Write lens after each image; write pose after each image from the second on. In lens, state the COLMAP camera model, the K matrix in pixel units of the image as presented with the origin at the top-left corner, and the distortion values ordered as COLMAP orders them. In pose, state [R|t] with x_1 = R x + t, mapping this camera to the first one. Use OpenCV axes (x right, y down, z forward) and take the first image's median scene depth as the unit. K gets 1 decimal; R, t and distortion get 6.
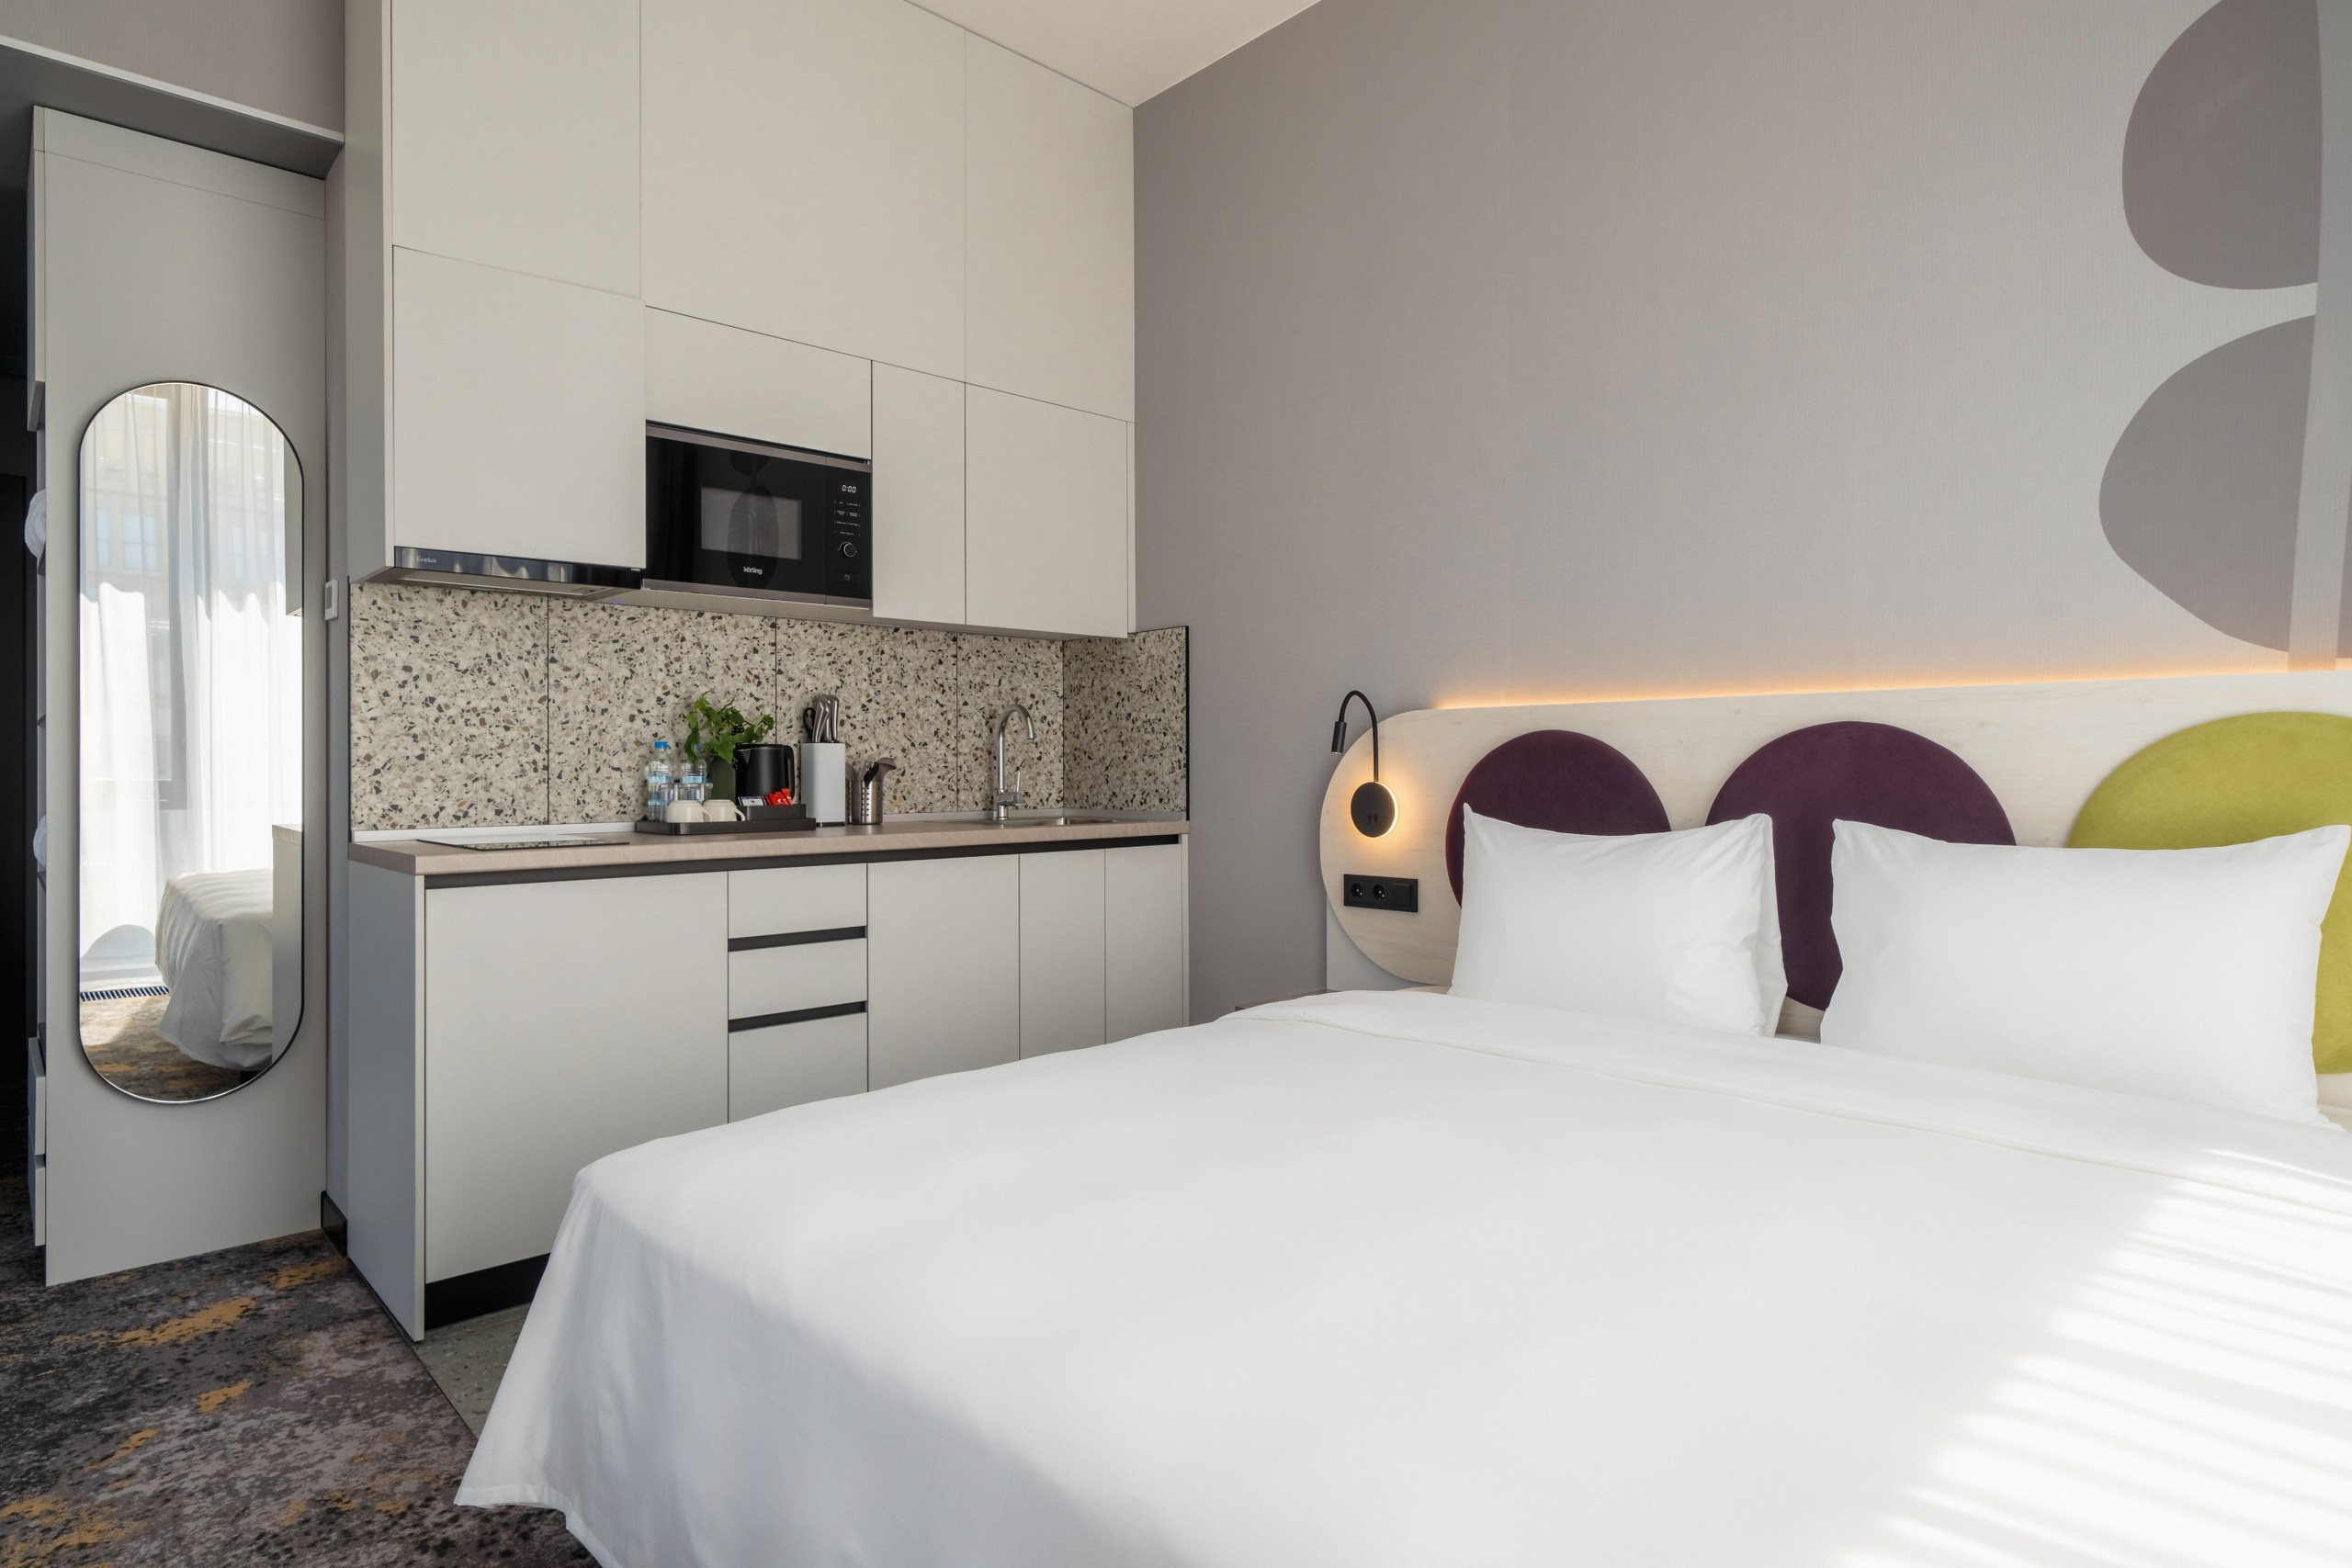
lens RADIAL K [[1276.9, 0, 1169.8], [0, 1276.9, 753.0], [0, 0, 1]] dist [0.001644, 0.000965]
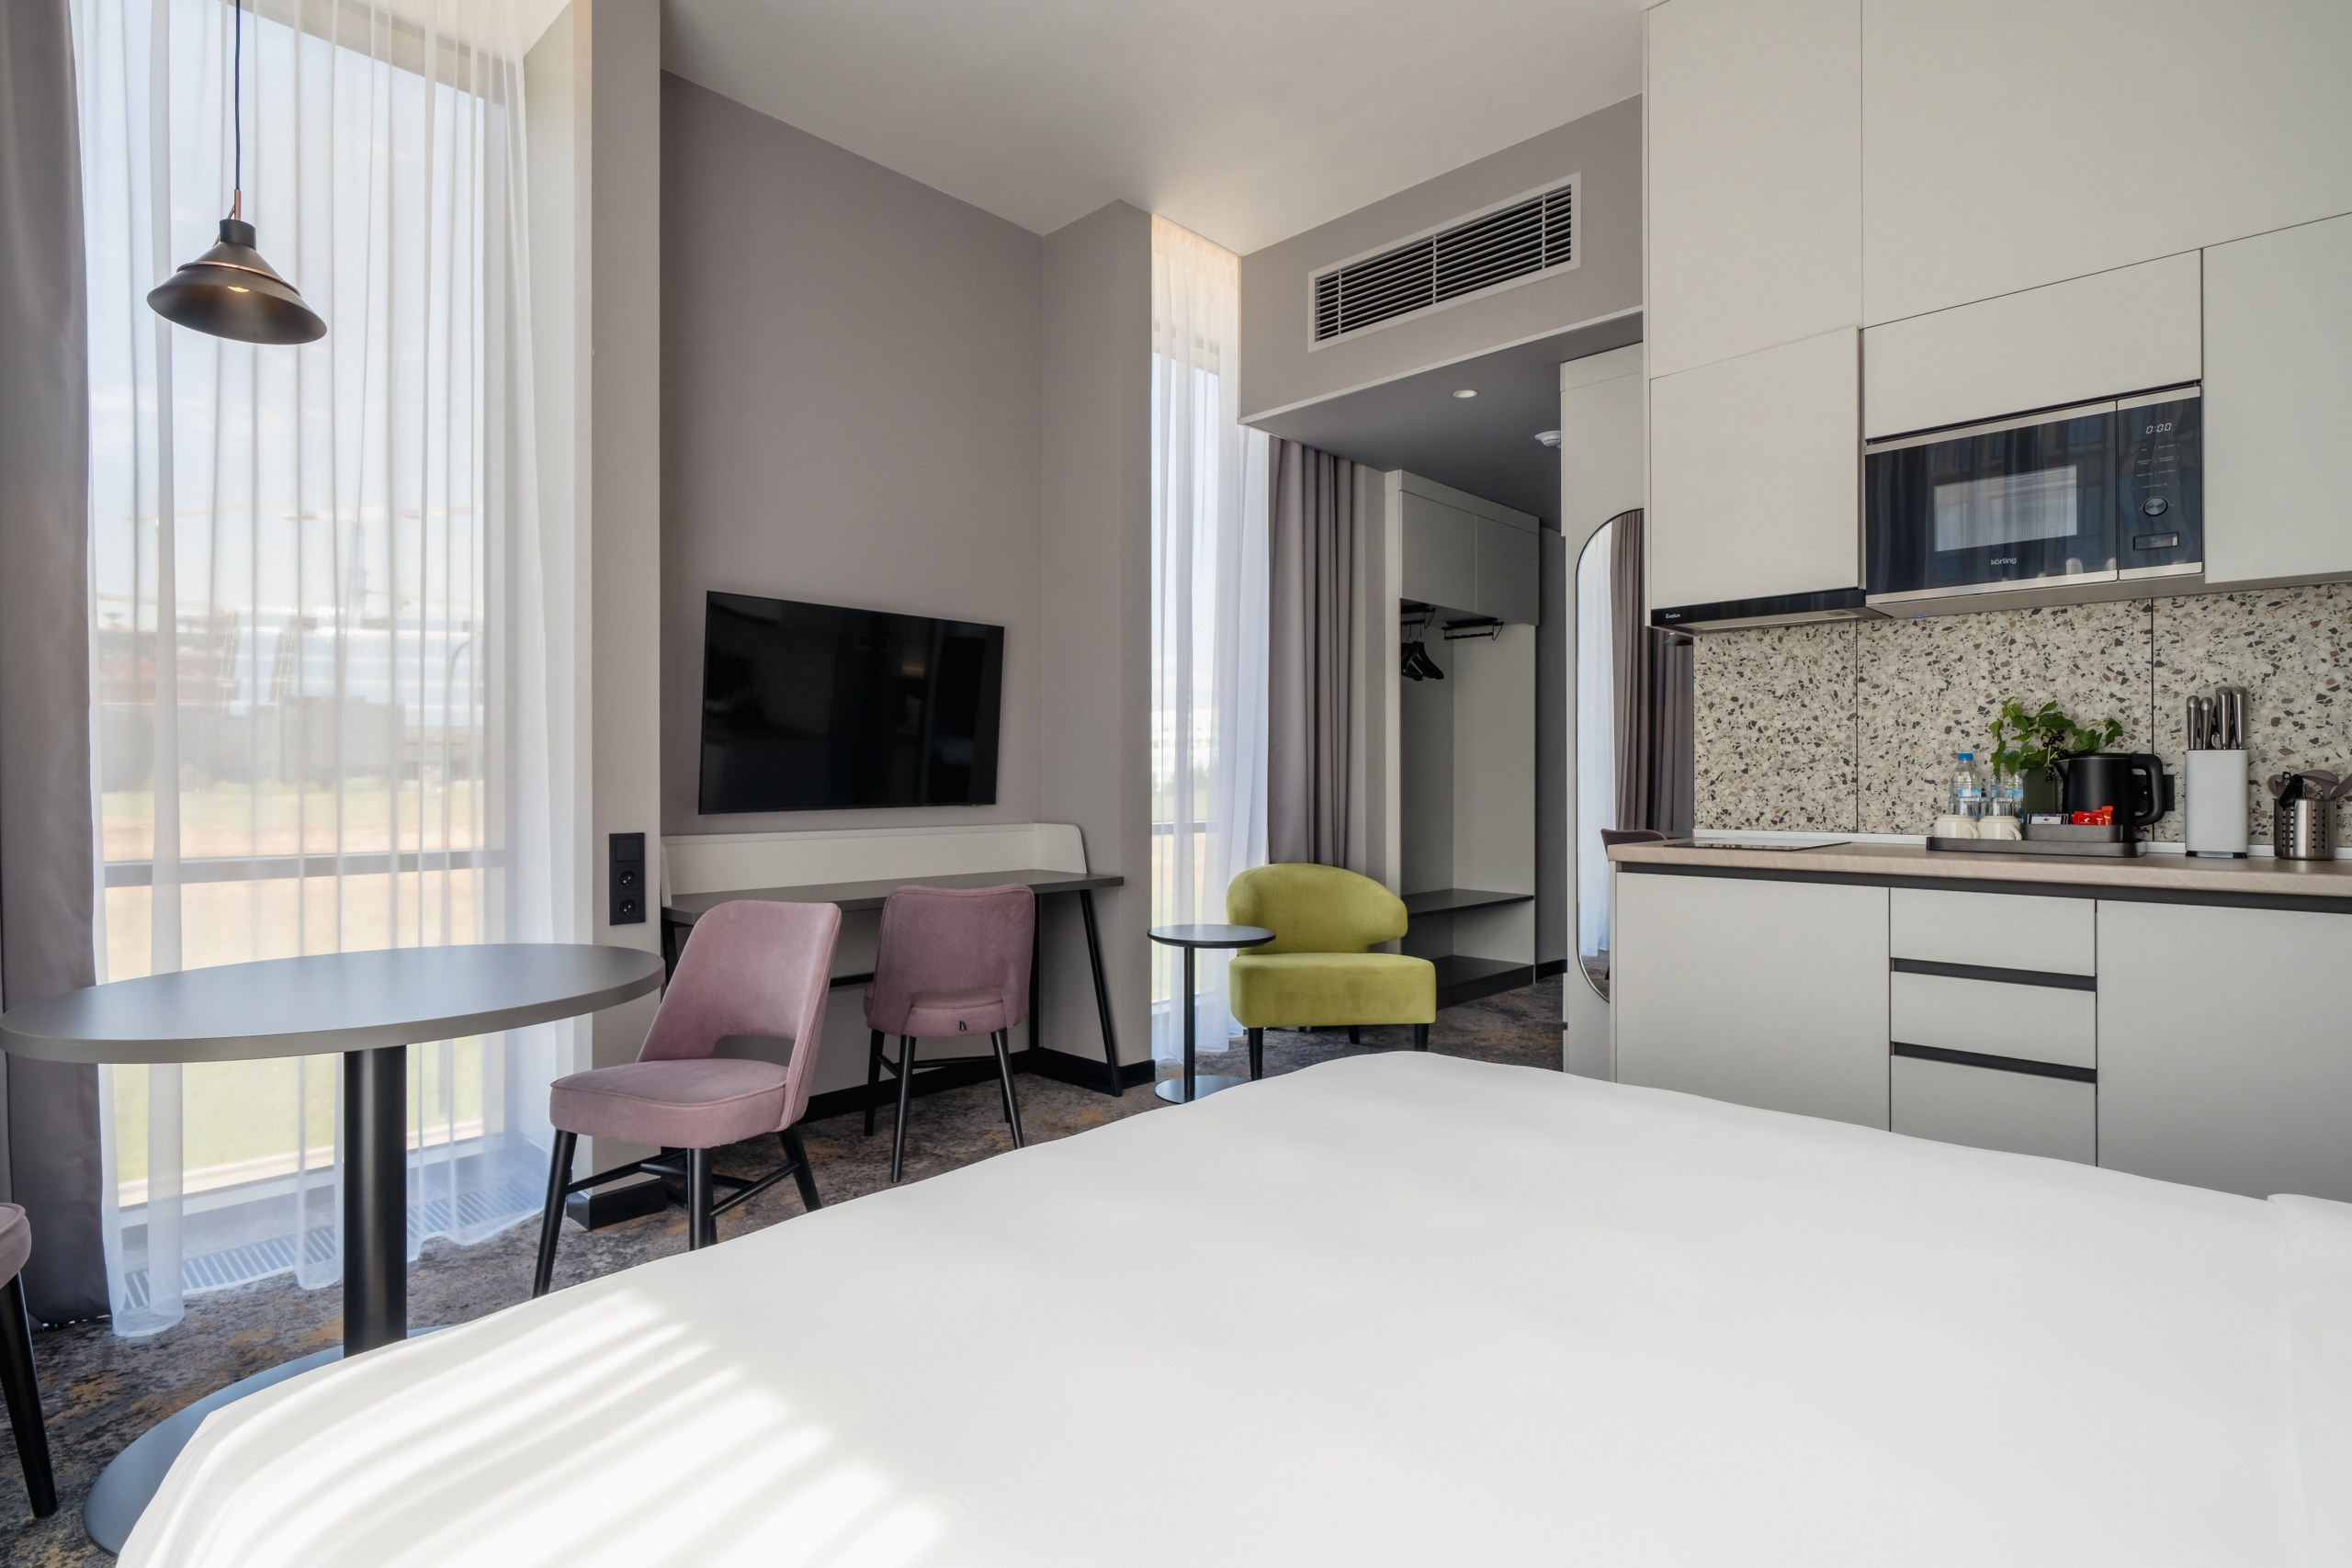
lens RADIAL K [[1121.3, 0, 1176.0], [0, 1121.3, 784.0], [0, 0, 1]] dist [-0.002441, -0.000454]
pose [[0.075706, 0.005929, -0.997113, 0.412015], [0.008581, 0.999941, 0.006598, 0.003682], [0.997093, -0.009056, 0.075651, 0.359211]]
